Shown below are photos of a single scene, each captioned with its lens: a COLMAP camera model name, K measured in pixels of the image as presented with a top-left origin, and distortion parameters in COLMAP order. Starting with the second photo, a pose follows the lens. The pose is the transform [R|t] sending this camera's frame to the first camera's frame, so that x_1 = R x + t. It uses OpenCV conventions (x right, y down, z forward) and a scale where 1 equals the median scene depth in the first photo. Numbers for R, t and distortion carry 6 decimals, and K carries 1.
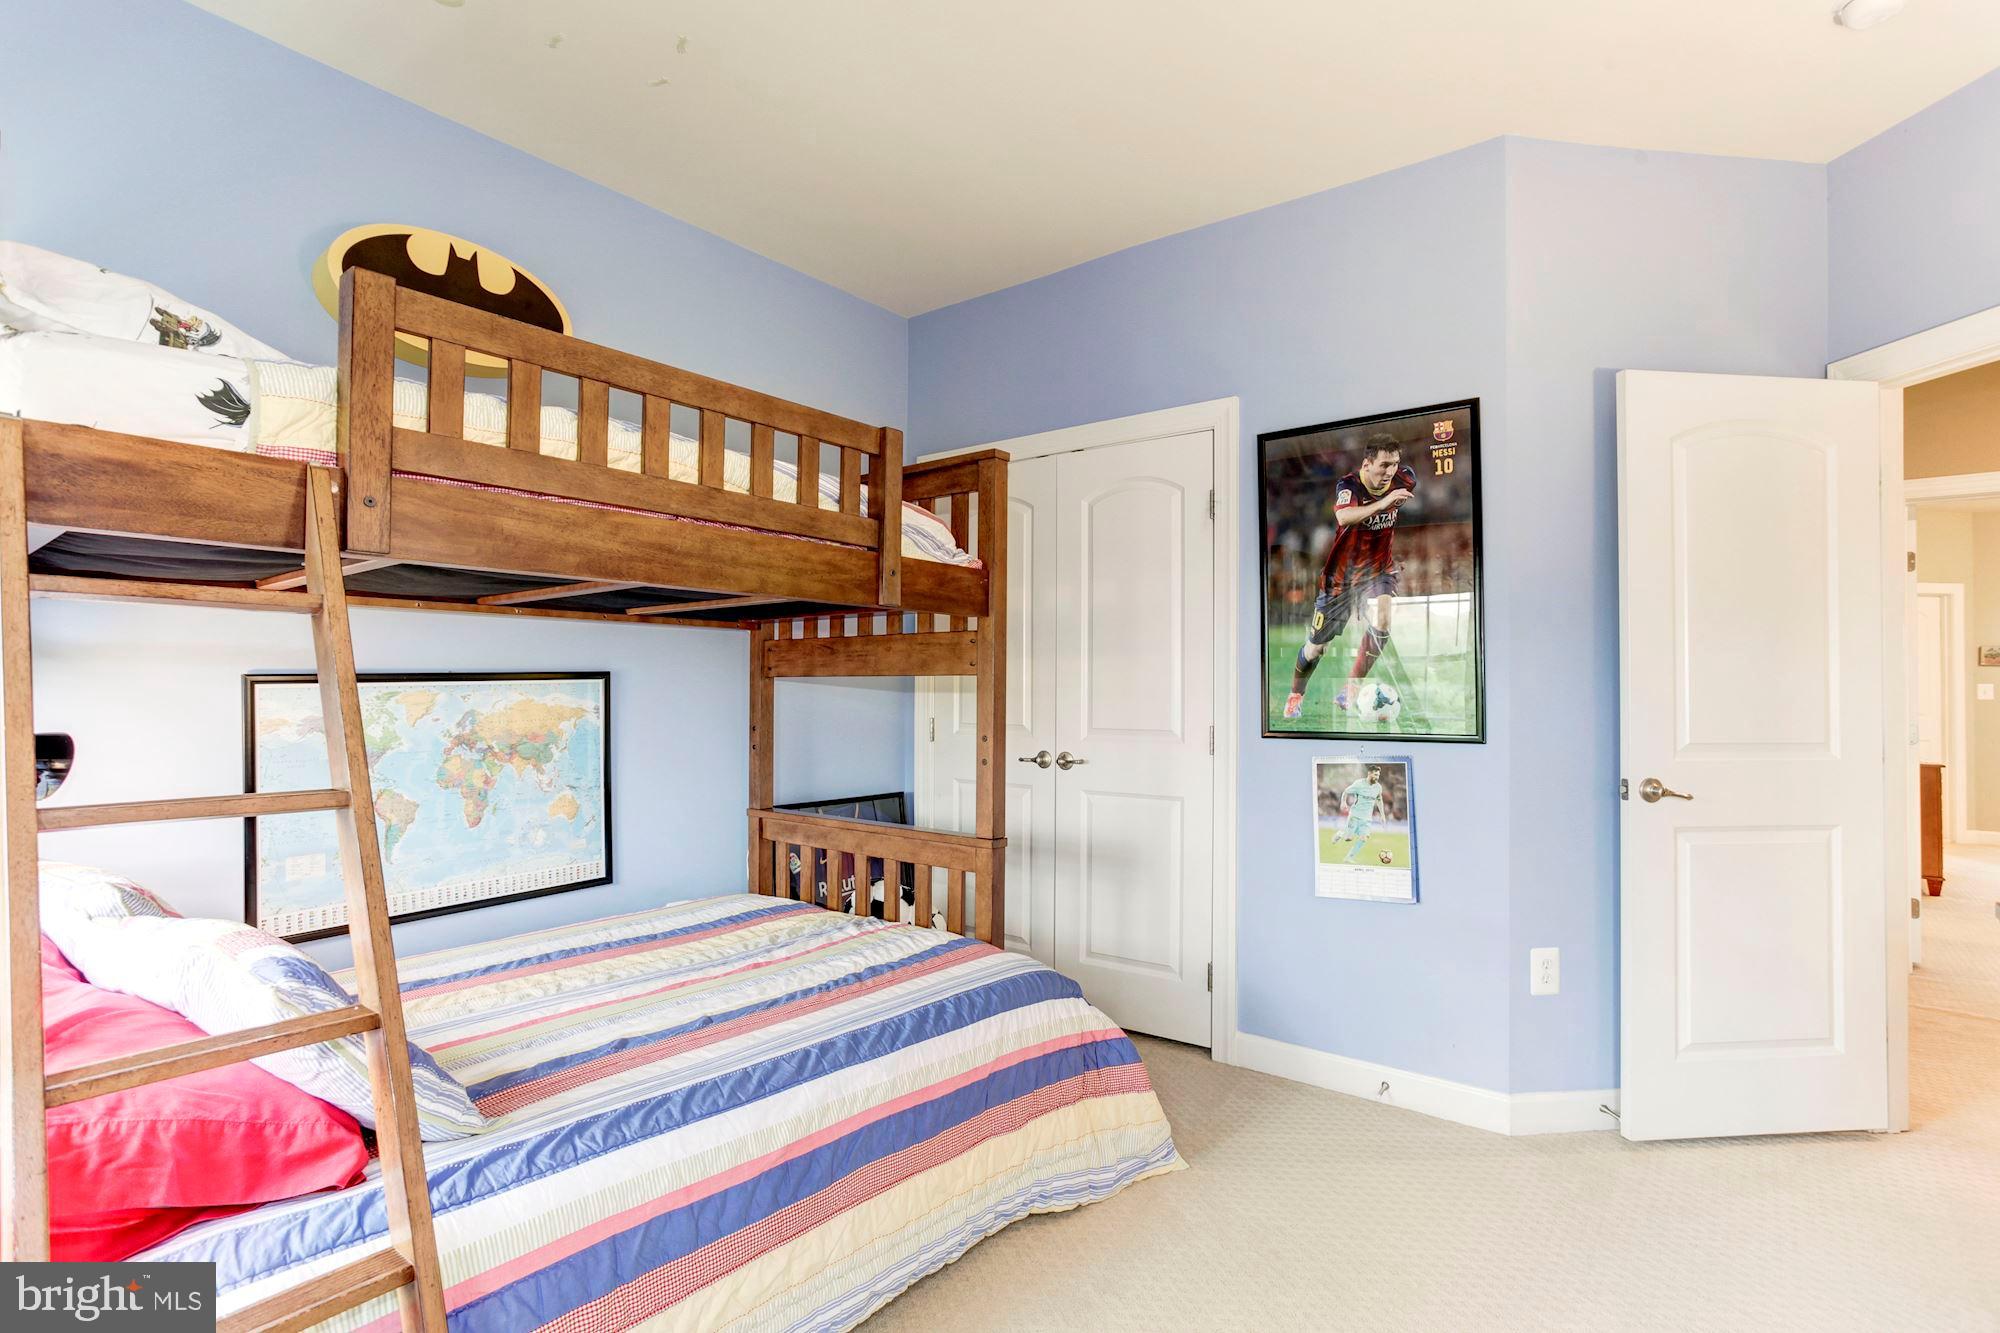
lens RADIAL K [[977.1, 0, 994.8], [0, 977.1, 665.4], [0, 0, 1]] dist [-0.058036, 0.042496]
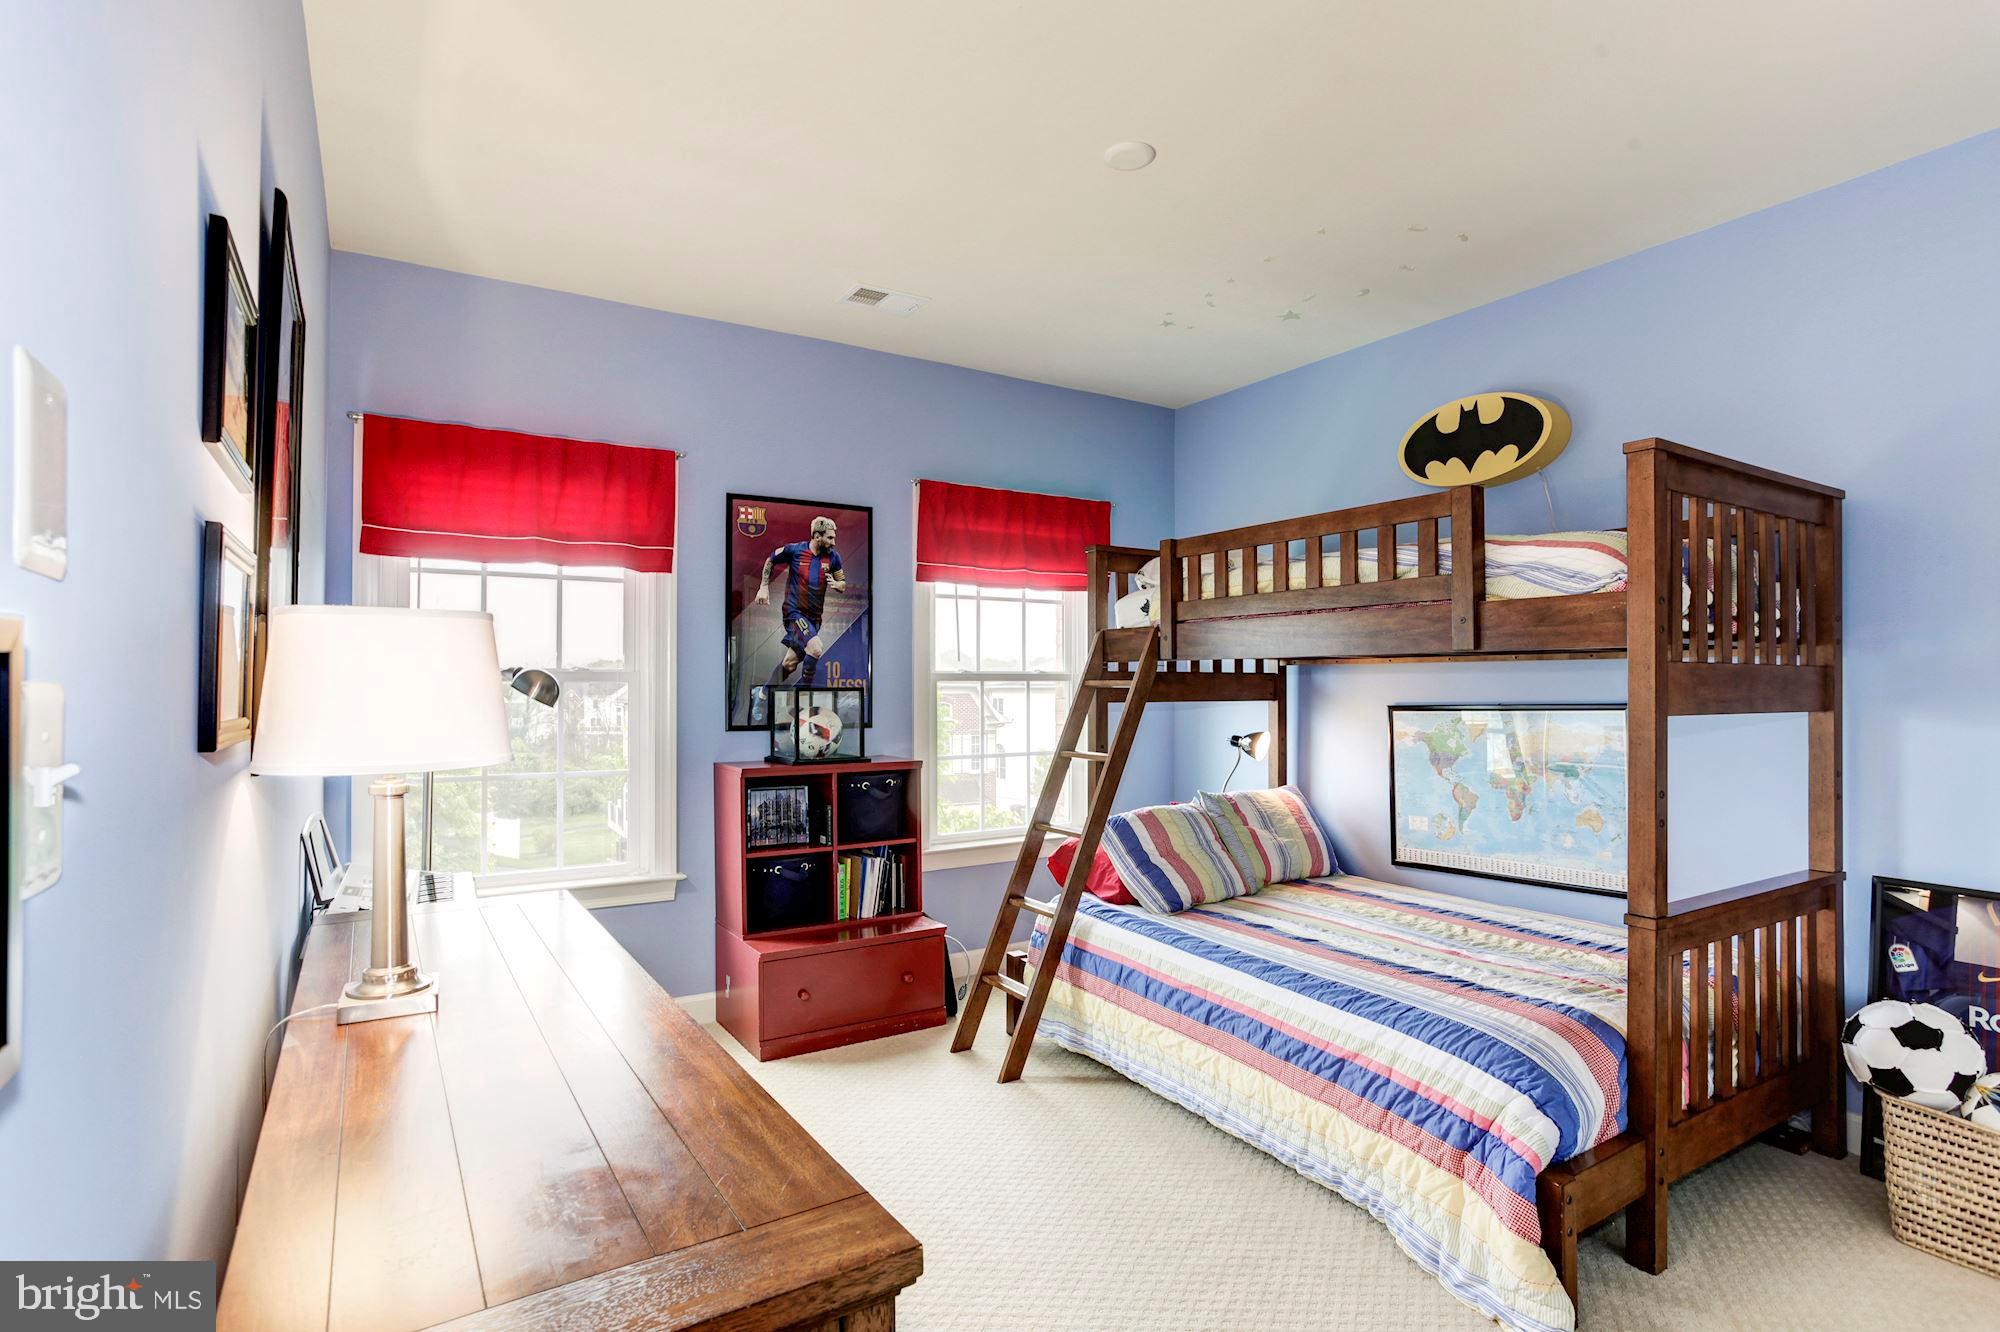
lens RADIAL K [[982.9, 0, 996.4], [0, 982.9, 681.5], [0, 0, 1]] dist [-0.055722, 0.038565]
pose [[-0.333796, -0.007765, -0.942613, 1.009485], [0.020720, 0.999664, -0.015572, -0.019865], [0.942418, -0.024729, -0.333523, 0.812377]]
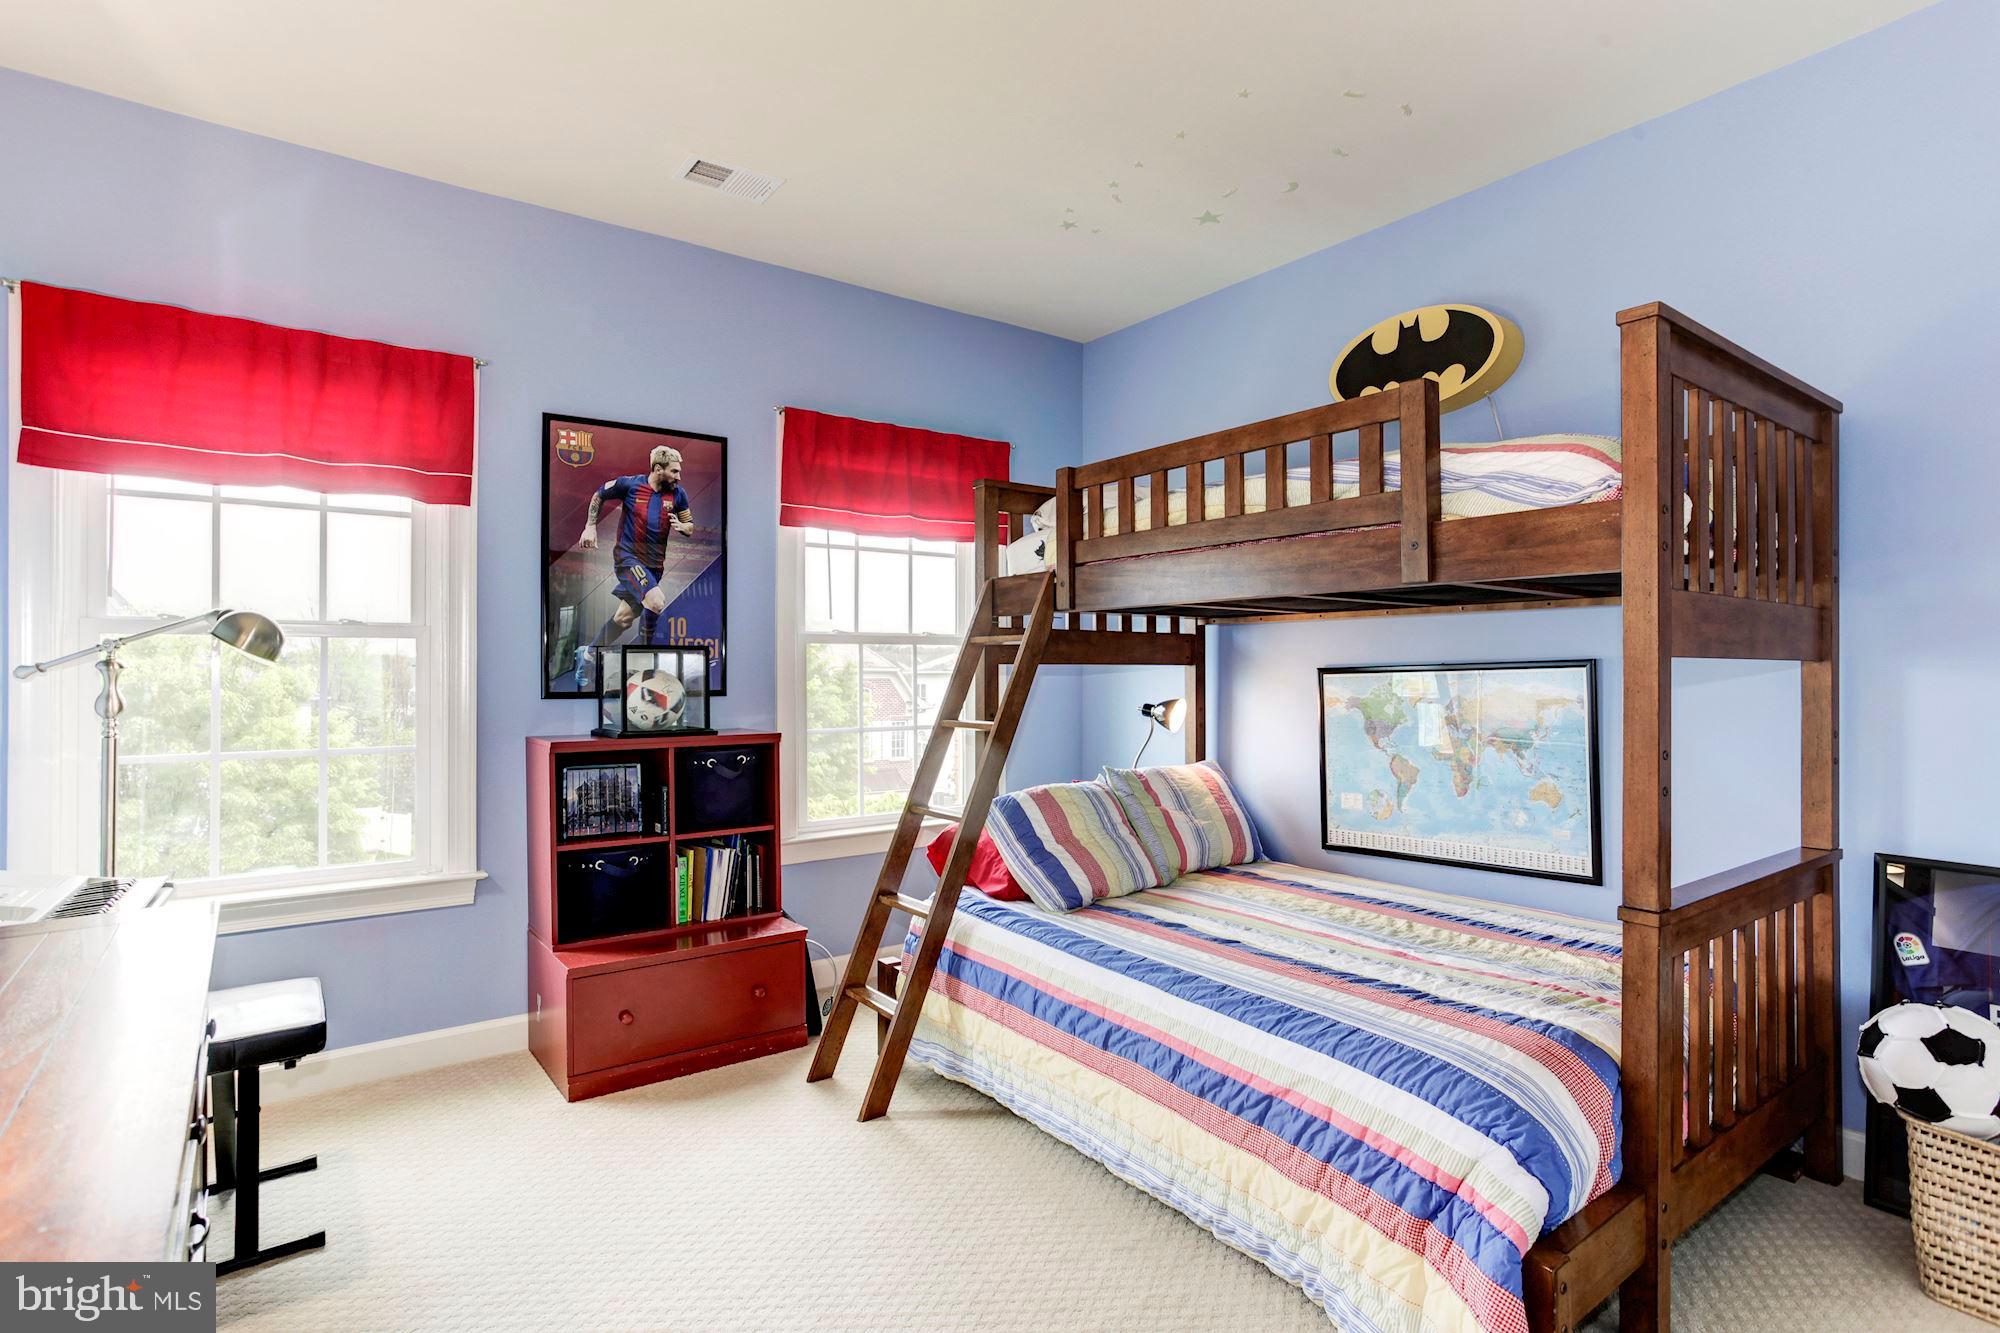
lens RADIAL K [[1005.1, 0, 1000.0], [0, 1005.1, 666.5], [0, 0, 1]] dist [-0.054574, 0.035453]
pose [[-0.255635, -0.007216, -0.966746, 0.794124], [0.022394, 0.999660, -0.013383, 0.015696], [0.966514, -0.025071, -0.255386, 0.808420]]
